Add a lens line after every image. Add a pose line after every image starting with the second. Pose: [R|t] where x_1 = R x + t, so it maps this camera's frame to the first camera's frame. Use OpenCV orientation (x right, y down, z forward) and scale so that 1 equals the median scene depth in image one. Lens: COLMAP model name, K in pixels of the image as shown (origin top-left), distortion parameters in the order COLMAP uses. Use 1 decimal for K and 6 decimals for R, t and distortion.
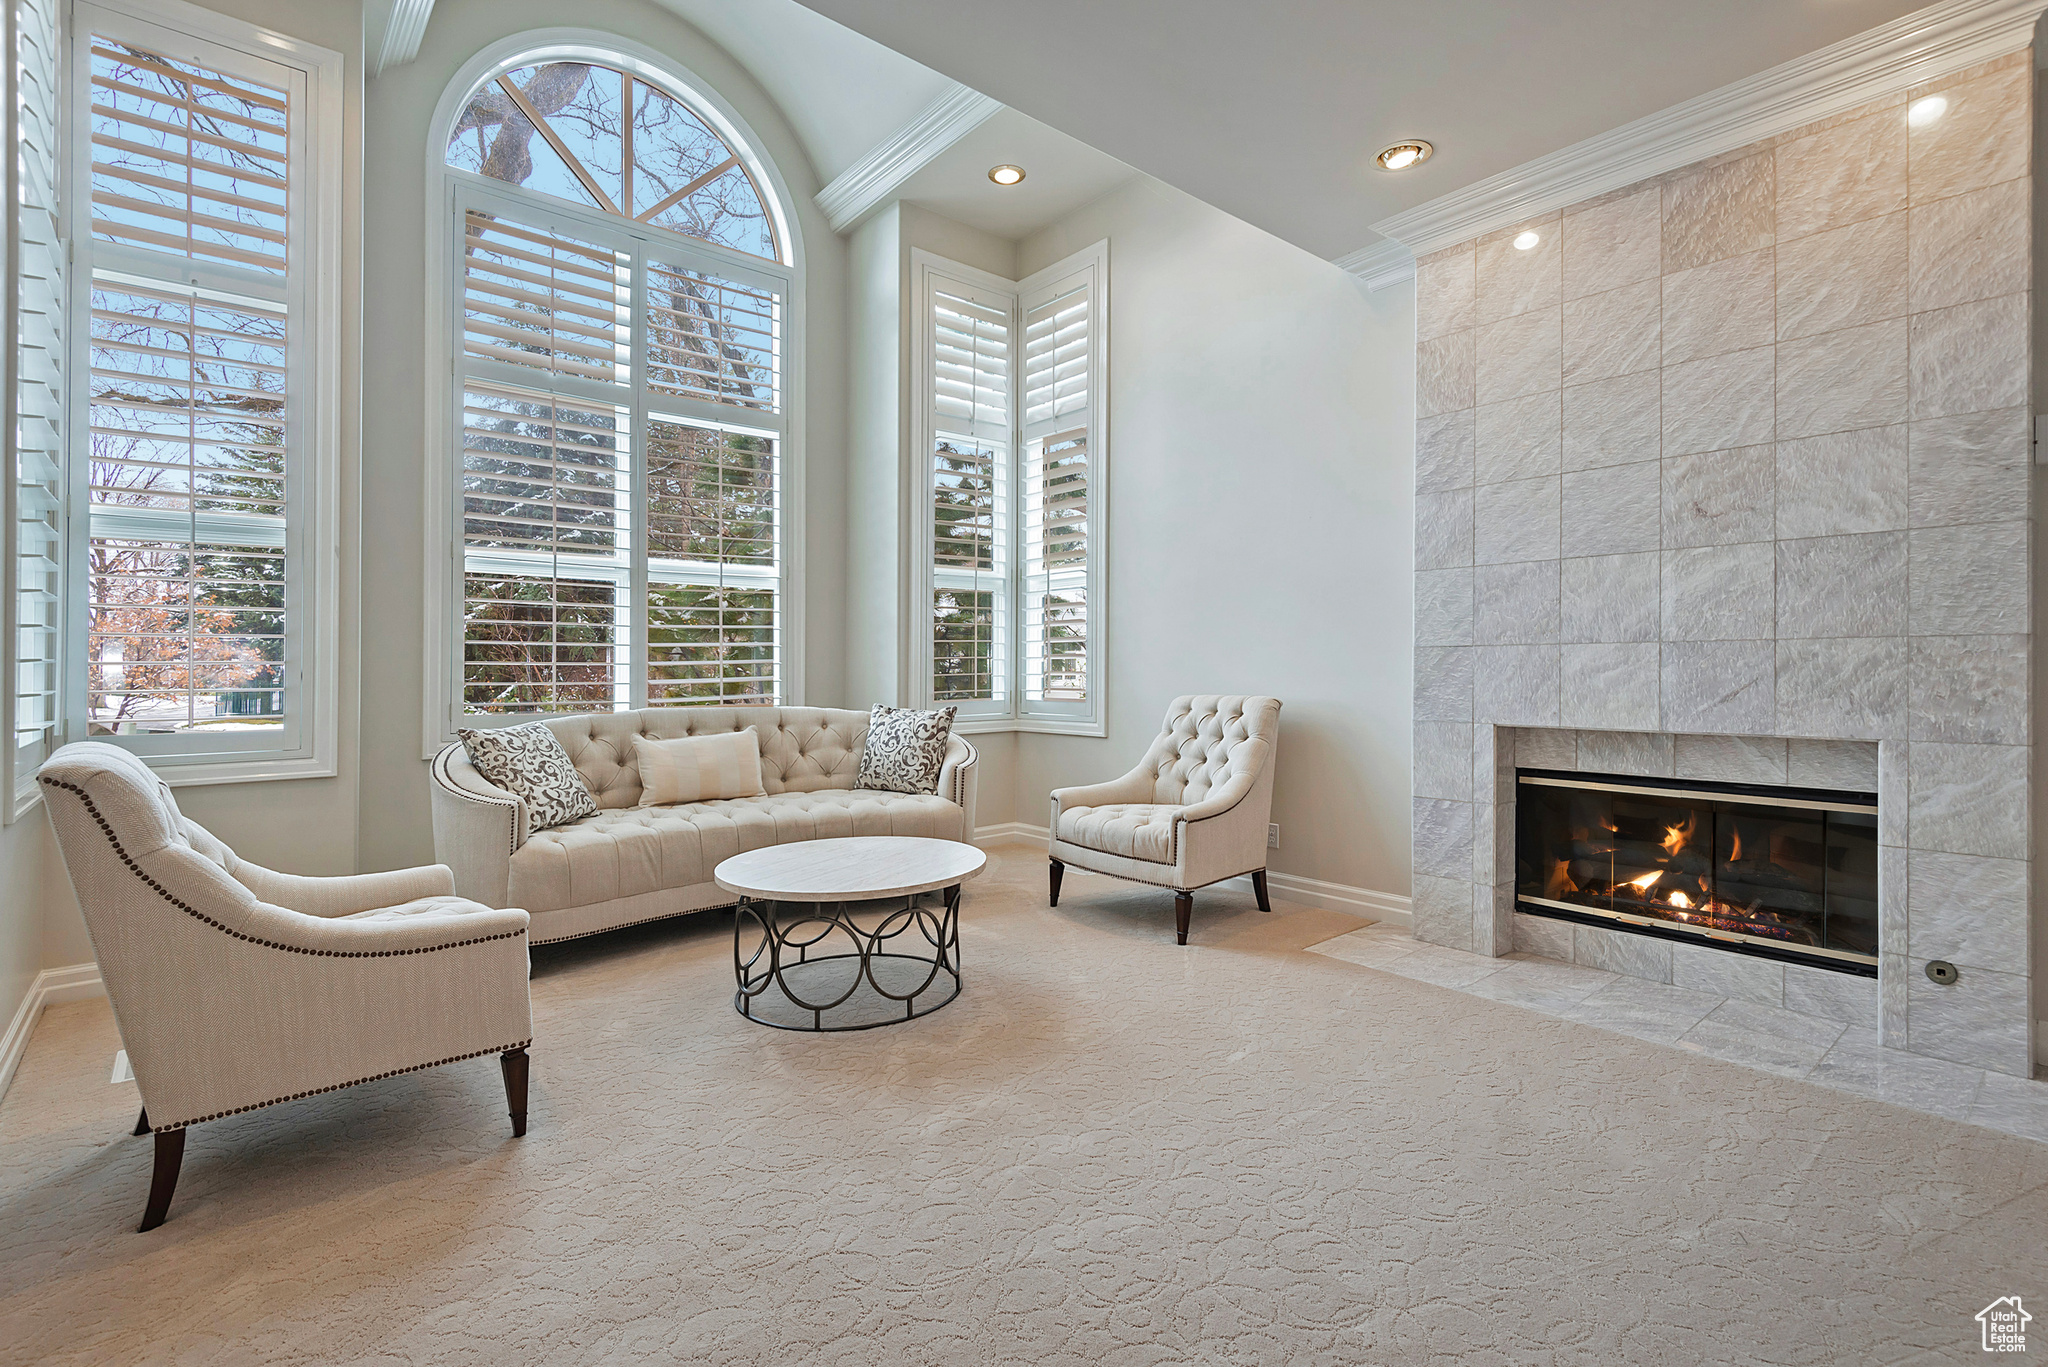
lens RADIAL K [[962.1, 0, 1024.3], [0, 962.1, 654.0], [0, 0, 1]] dist [0.024265, -0.011621]
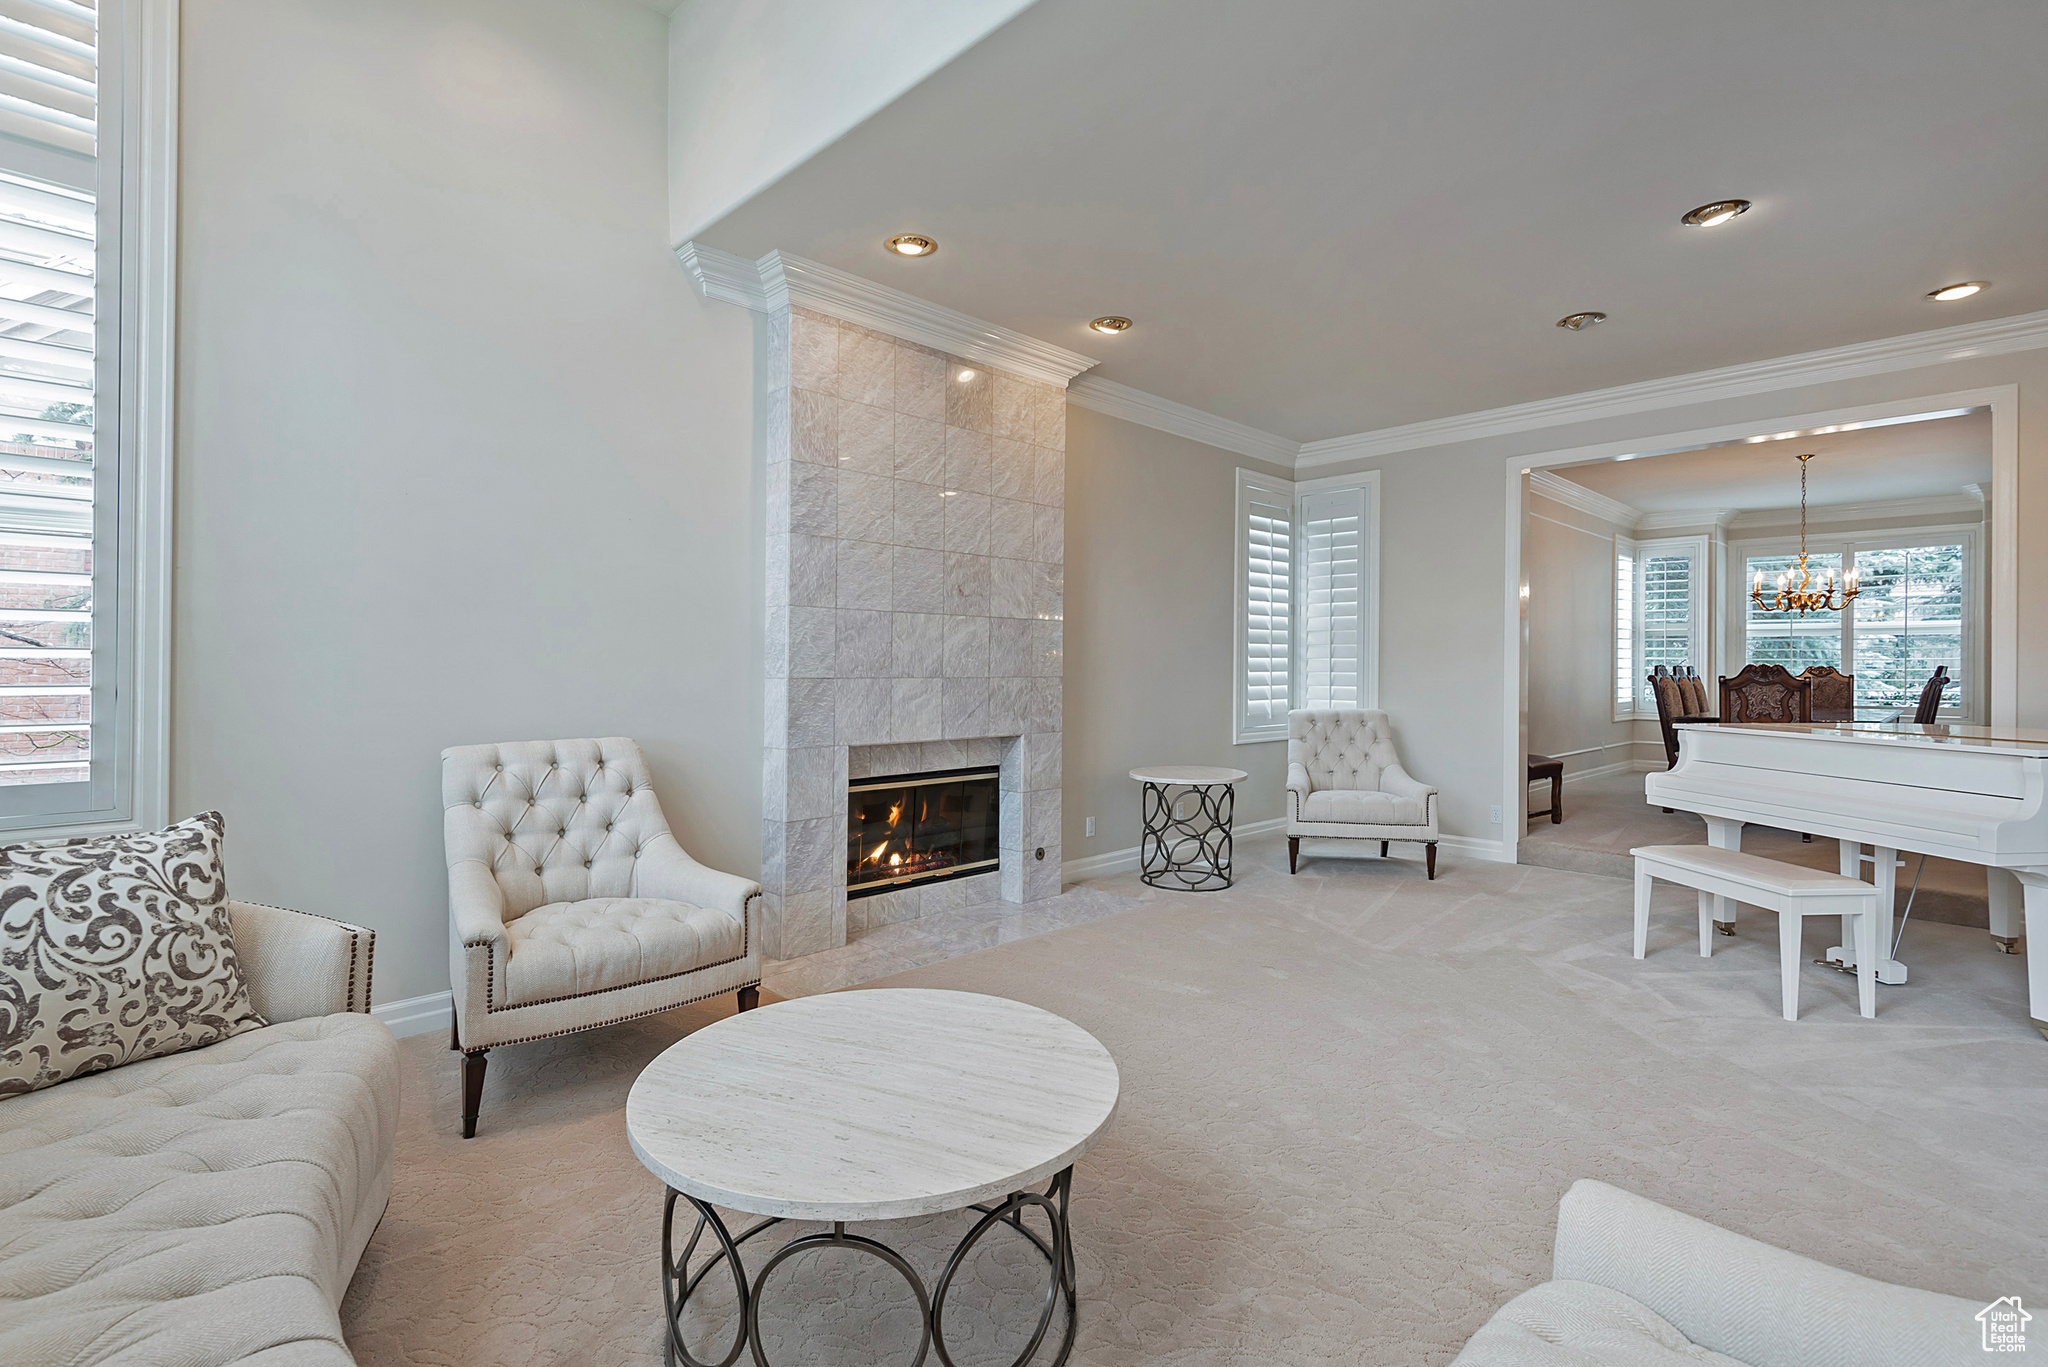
lens RADIAL K [[962.1, 0, 1013.4], [0, 962.1, 672.3], [0, 0, 1]] dist [0.024265, -0.011621]
pose [[-0.079974, 0.000530, 0.996797, -0.728049], [-0.019519, 0.999807, -0.002098, -0.018223], [-0.996606, -0.019625, -0.079949, 0.944099]]
